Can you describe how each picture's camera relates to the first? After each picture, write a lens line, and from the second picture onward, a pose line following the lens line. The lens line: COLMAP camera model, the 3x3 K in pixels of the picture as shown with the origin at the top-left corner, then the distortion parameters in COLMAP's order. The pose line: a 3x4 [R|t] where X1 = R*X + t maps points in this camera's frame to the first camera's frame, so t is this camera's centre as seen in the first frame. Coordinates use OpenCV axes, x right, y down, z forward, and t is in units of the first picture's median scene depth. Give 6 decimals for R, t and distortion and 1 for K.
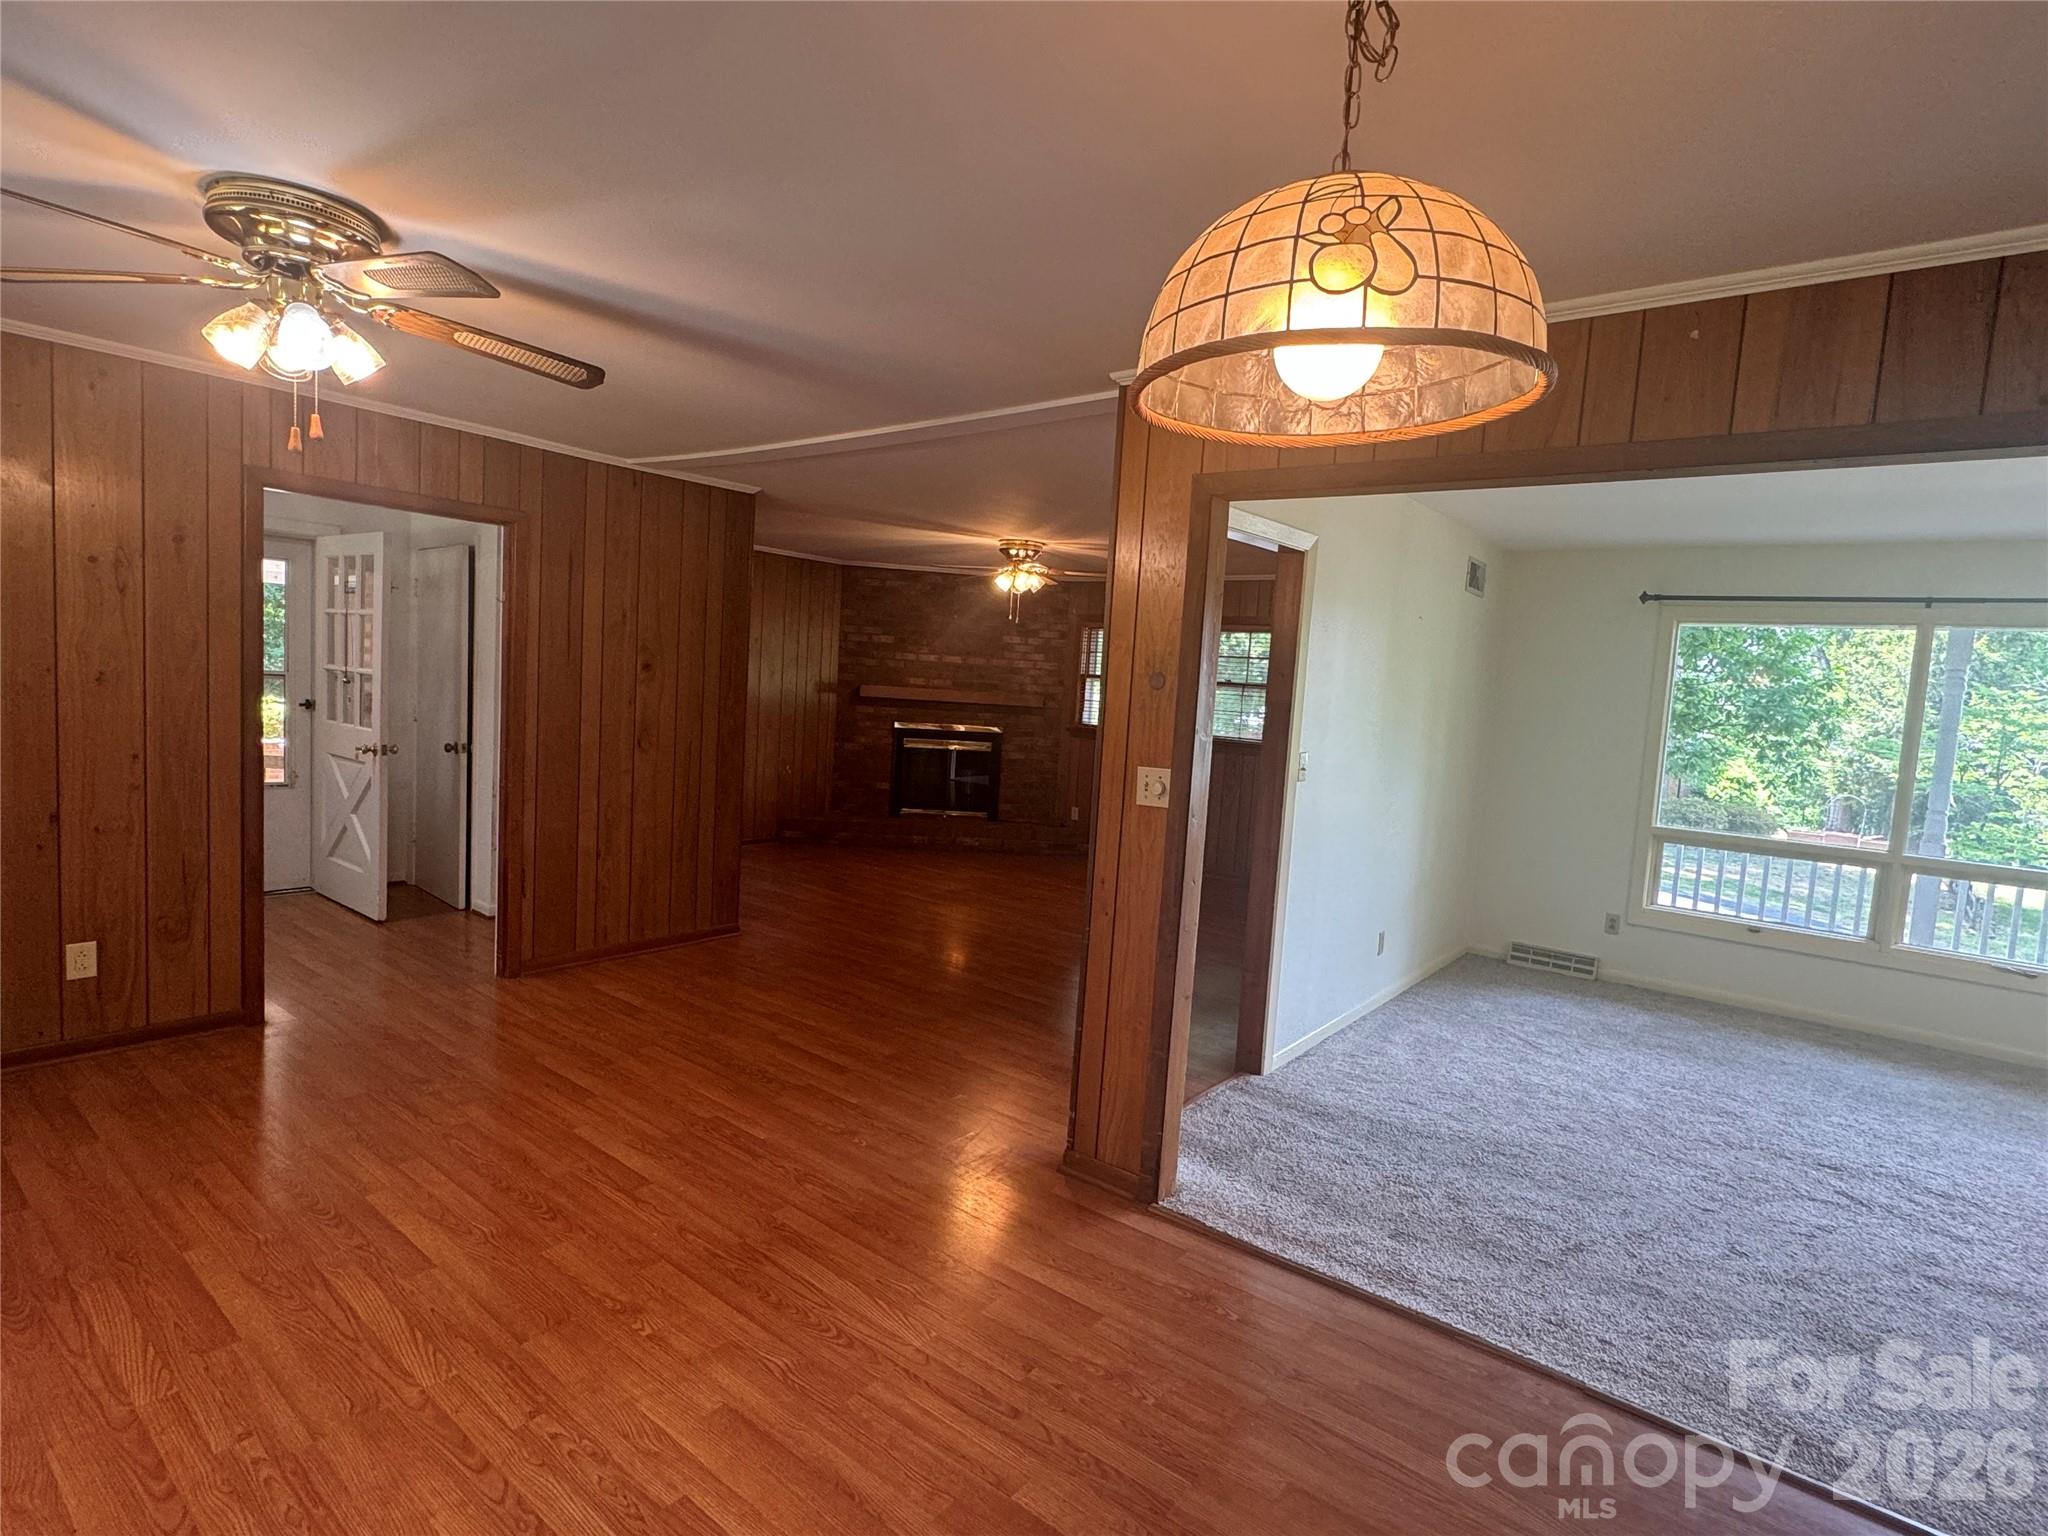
lens RADIAL K [[1028.9, 0, 1023.0], [0, 1028.9, 770.0], [0, 0, 1]] dist [-0.004505, 0.002922]
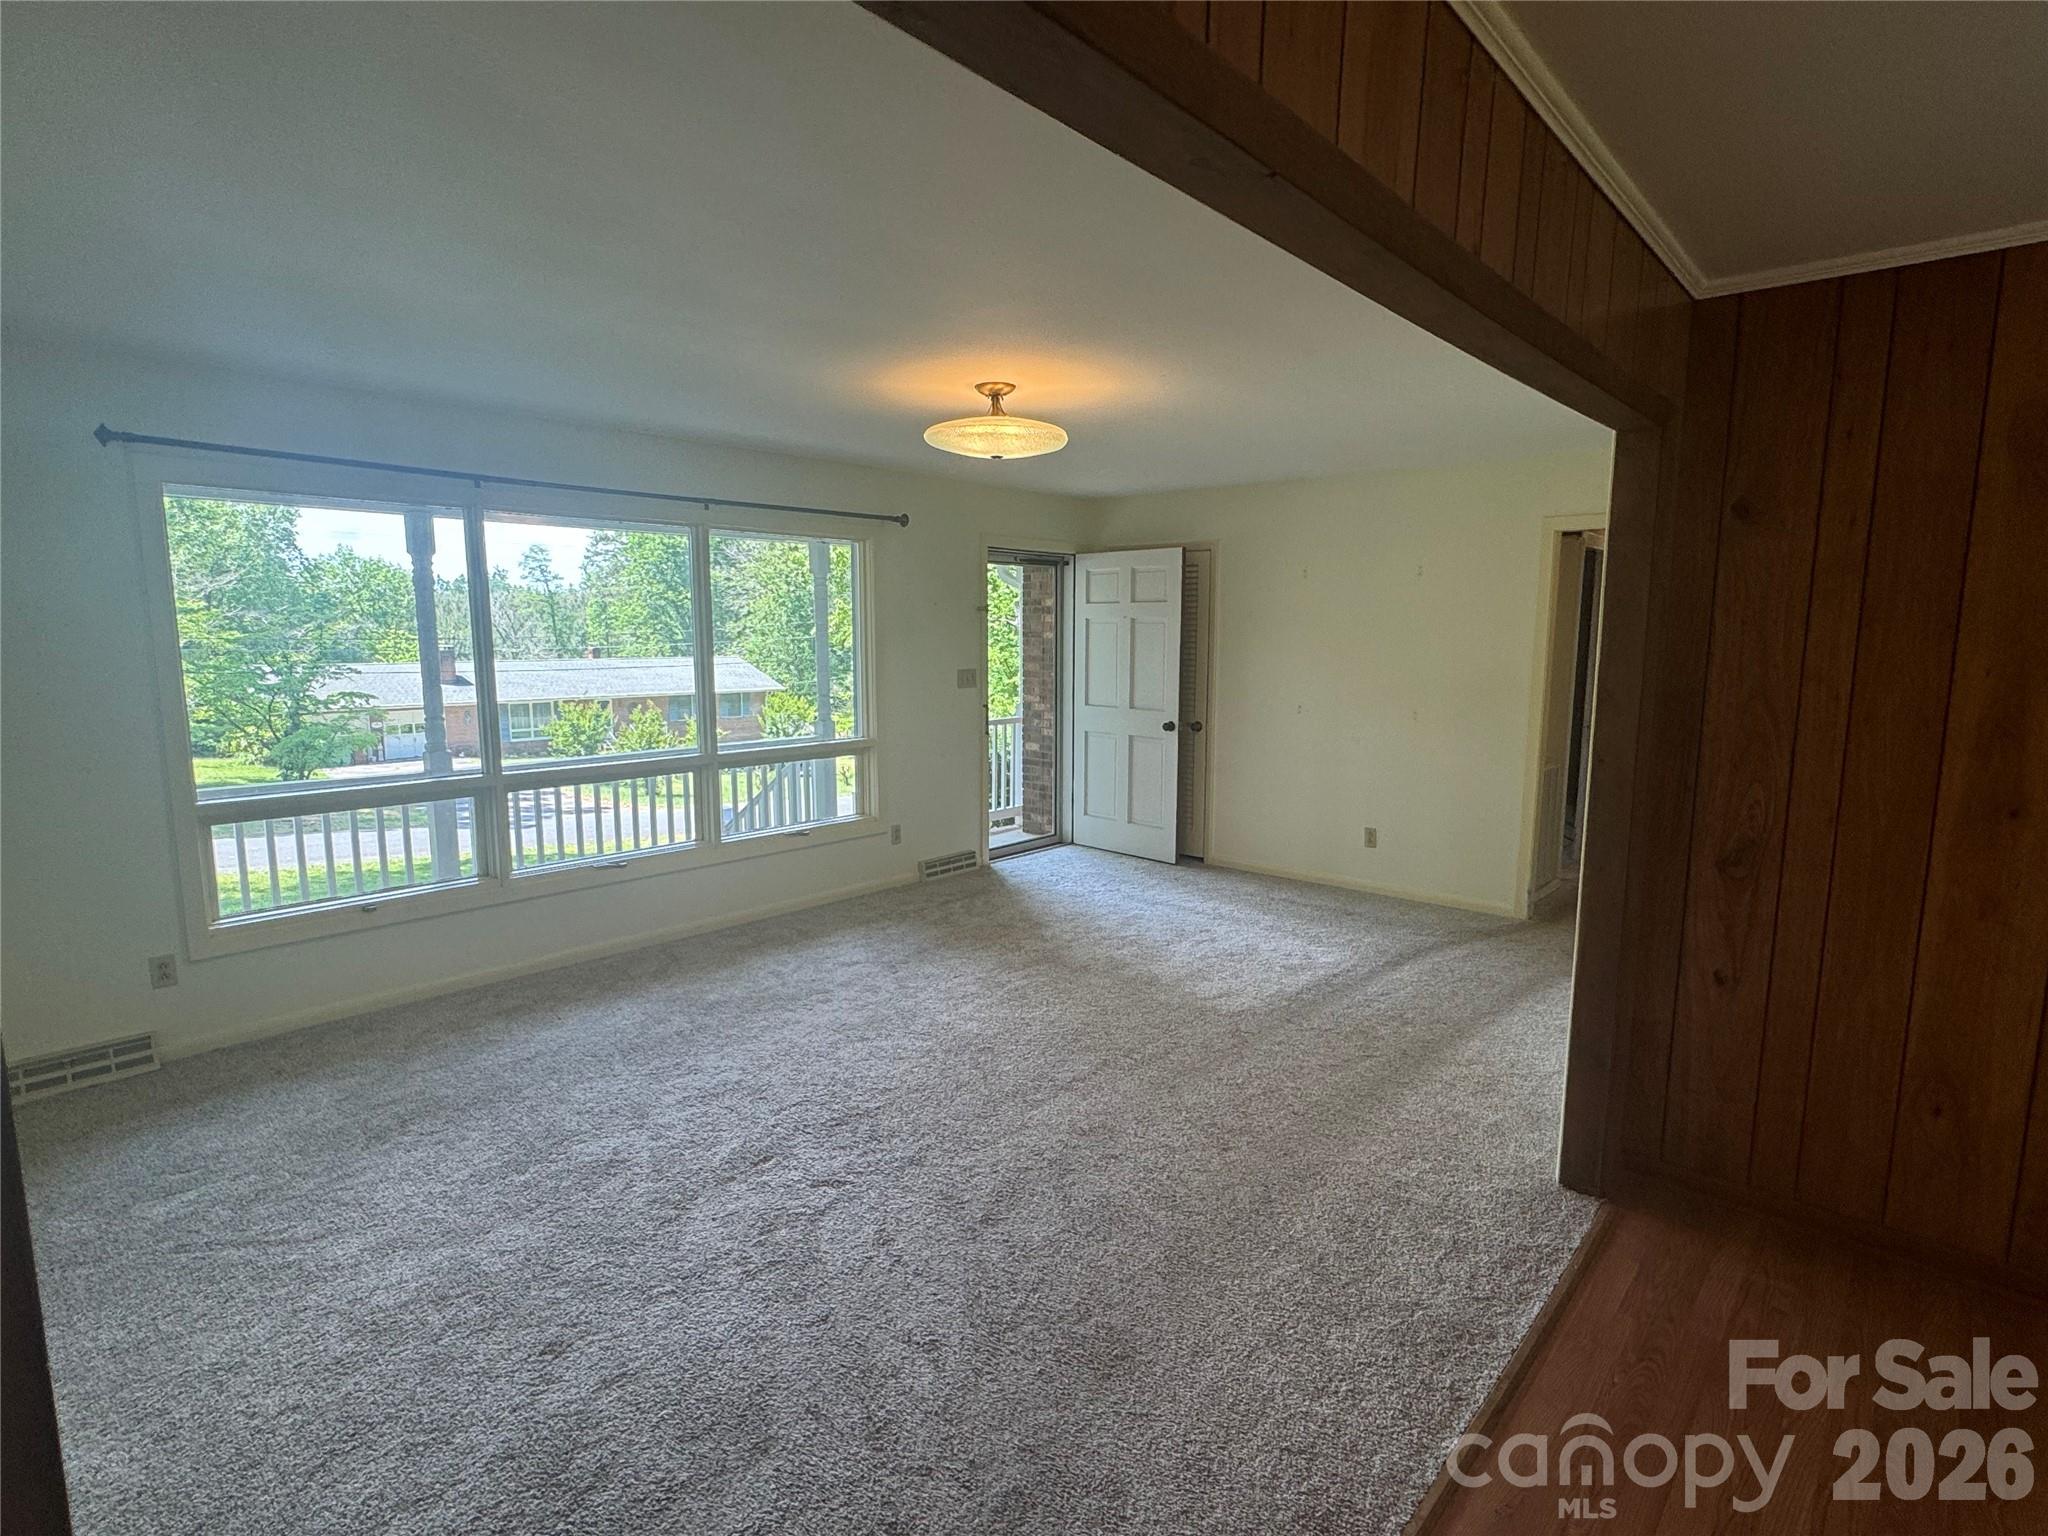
lens RADIAL K [[1028.9, 0, 1022.0], [0, 1028.9, 770.2], [0, 0, 1]] dist [-0.004505, 0.002922]
pose [[0.063695, -0.196301, 0.978473, 0.012673], [0.086712, 0.977844, 0.190530, -0.028331], [-0.994195, 0.072710, 0.079306, 0.275148]]
